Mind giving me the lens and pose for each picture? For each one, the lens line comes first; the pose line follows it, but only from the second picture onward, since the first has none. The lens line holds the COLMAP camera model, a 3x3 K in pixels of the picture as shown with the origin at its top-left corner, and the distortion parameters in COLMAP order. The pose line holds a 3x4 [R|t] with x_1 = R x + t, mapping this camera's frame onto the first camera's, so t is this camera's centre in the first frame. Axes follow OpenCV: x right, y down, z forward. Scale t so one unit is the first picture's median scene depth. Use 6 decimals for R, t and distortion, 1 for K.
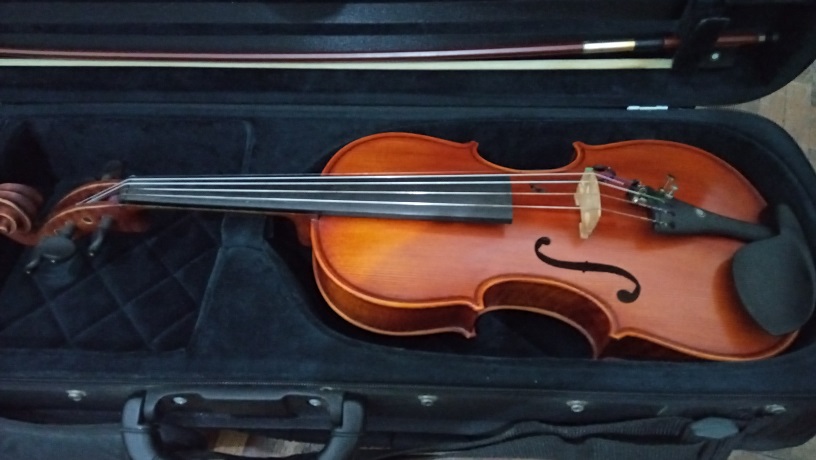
lens RADIAL K [[628.1, 0, 408.0], [0, 628.1, 230.0], [0, 0, 1]] dist [0.152966, -0.261311]
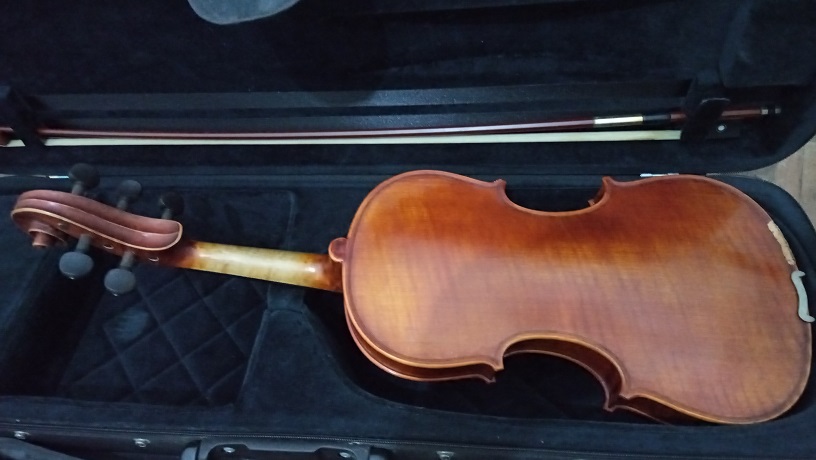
lens RADIAL K [[628.1, 0, 408.0], [0, 628.1, 230.0], [0, 0, 1]] dist [0.152966, -0.261311]
pose [[0.996674, -0.006811, -0.081211, 0.050616], [0.003982, 0.999381, -0.034949, -0.074354], [0.081399, 0.034509, 0.996084, -0.110505]]
